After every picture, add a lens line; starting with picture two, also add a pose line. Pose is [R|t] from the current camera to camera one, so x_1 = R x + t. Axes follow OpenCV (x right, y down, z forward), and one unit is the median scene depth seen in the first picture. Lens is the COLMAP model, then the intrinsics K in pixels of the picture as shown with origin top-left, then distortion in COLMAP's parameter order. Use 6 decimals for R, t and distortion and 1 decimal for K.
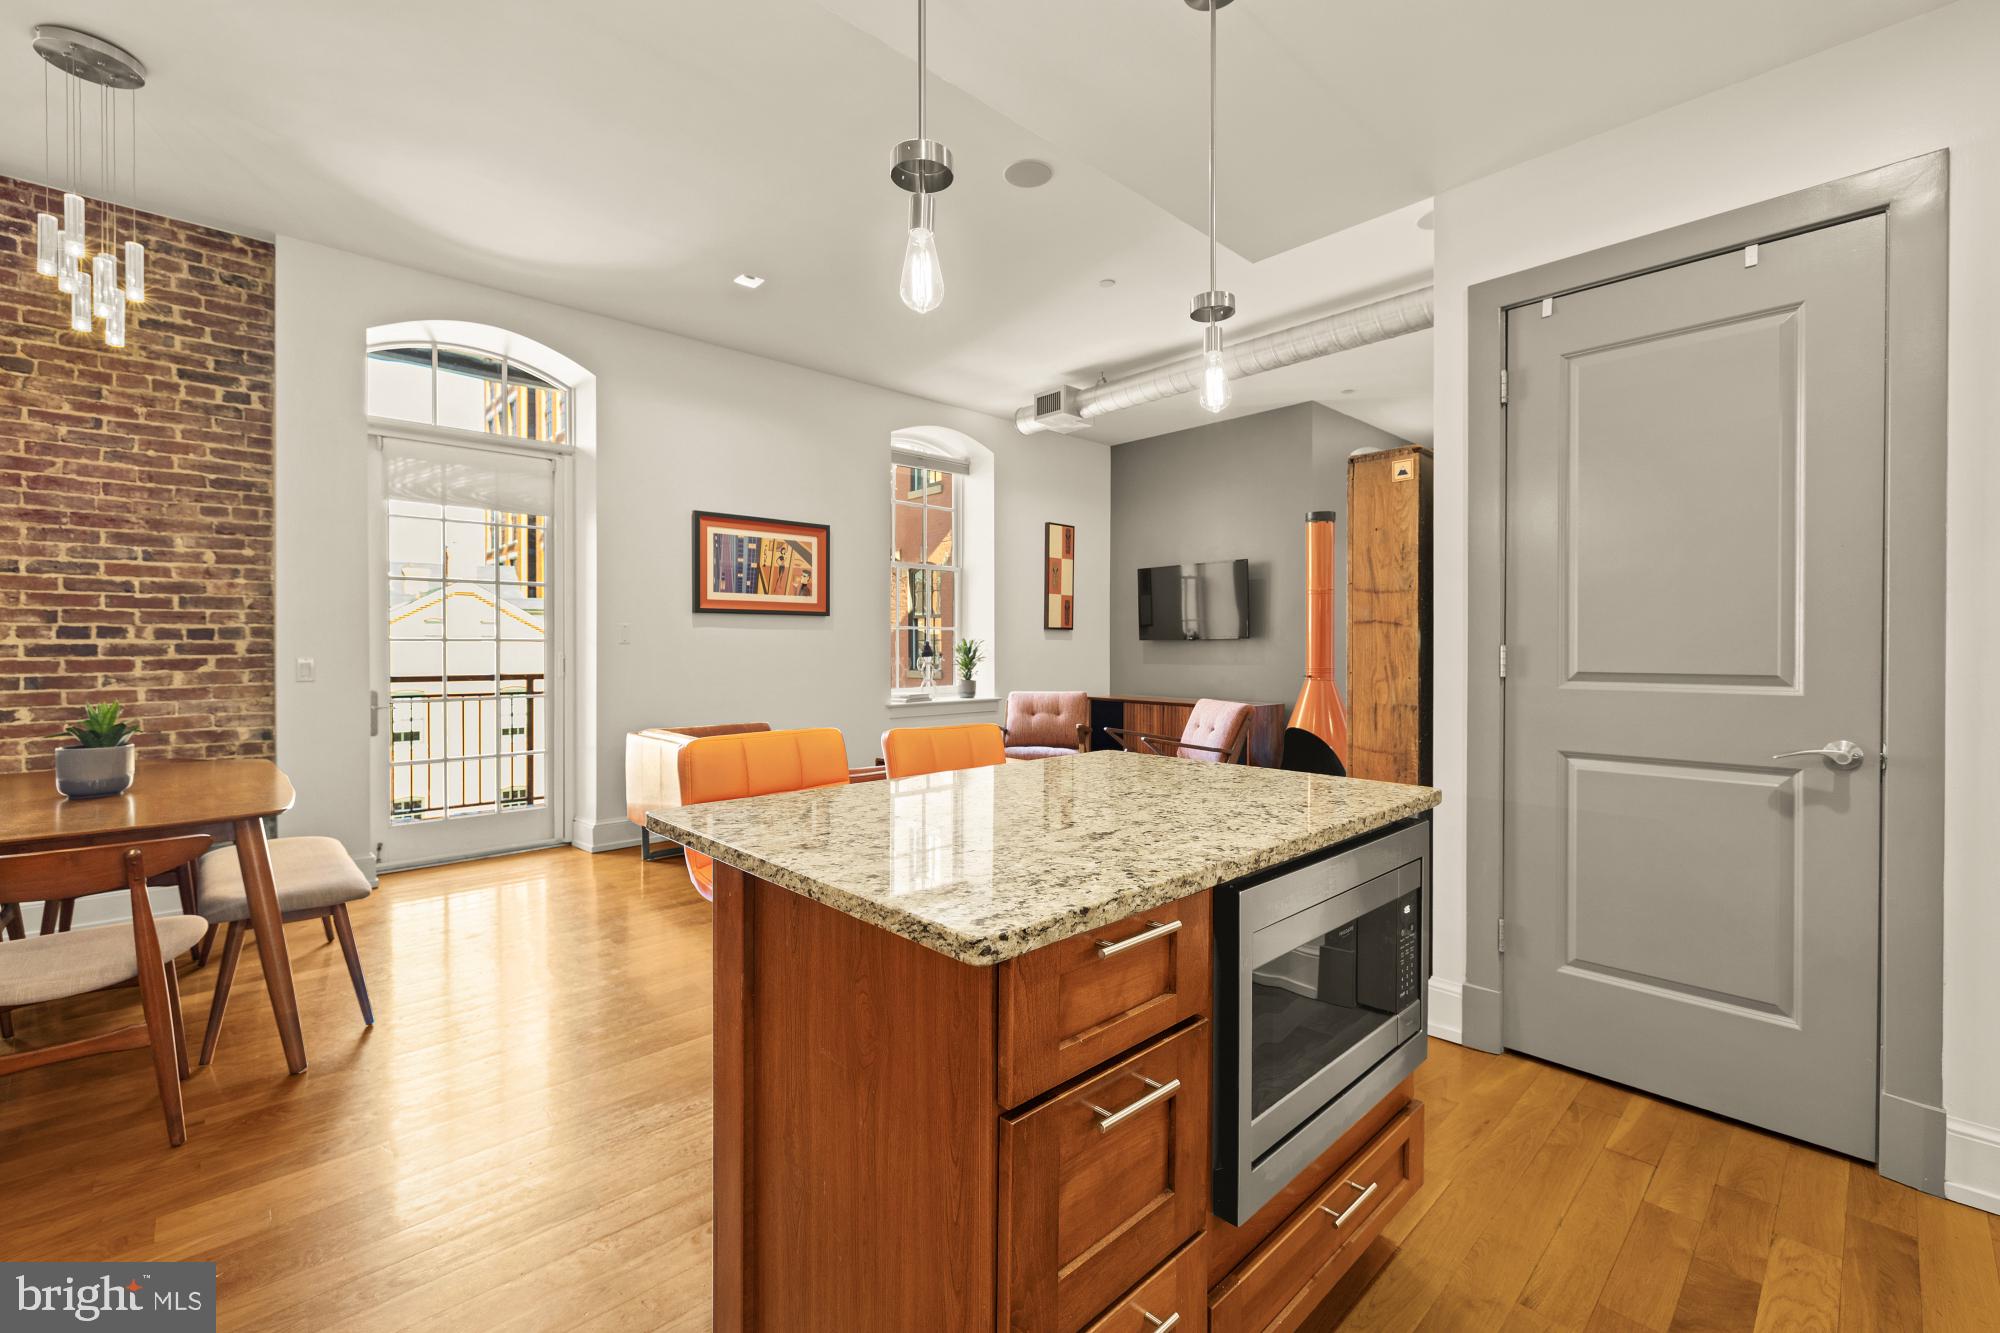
lens RADIAL K [[834.9, 0, 999.2], [0, 834.9, 658.3], [0, 0, 1]] dist [-0.000668, 0.000353]
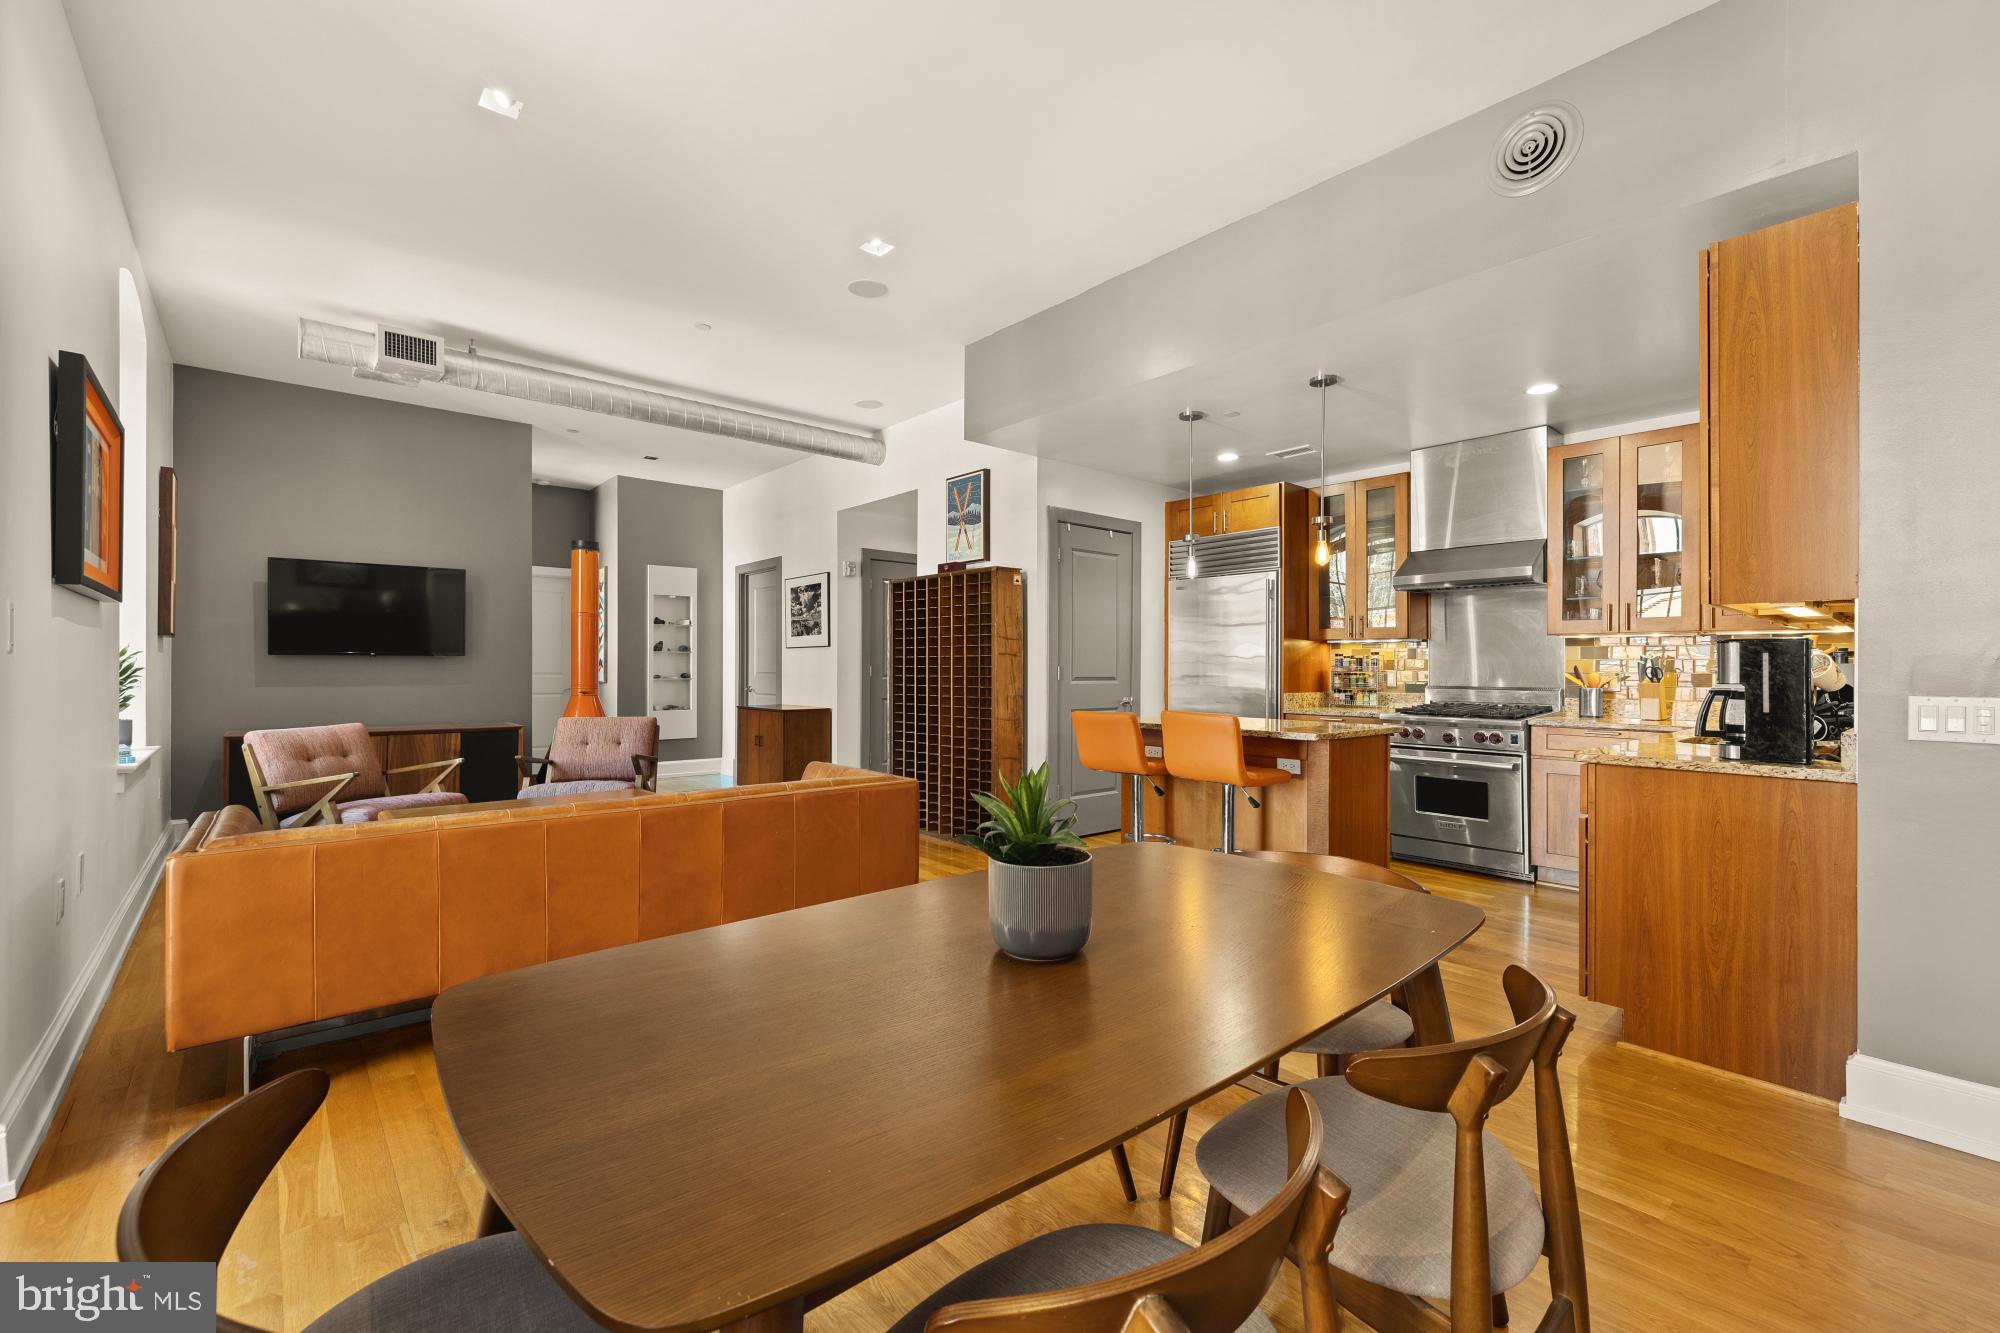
lens RADIAL K [[834.9, 0, 998.6], [0, 834.9, 665.8], [0, 0, 1]] dist [-0.000668, 0.000353]
pose [[0.033919, 0.003274, 0.999419, -1.535197], [0.008647, 0.999956, -0.003569, -0.008517], [-0.999387, 0.008763, 0.033889, 0.968663]]
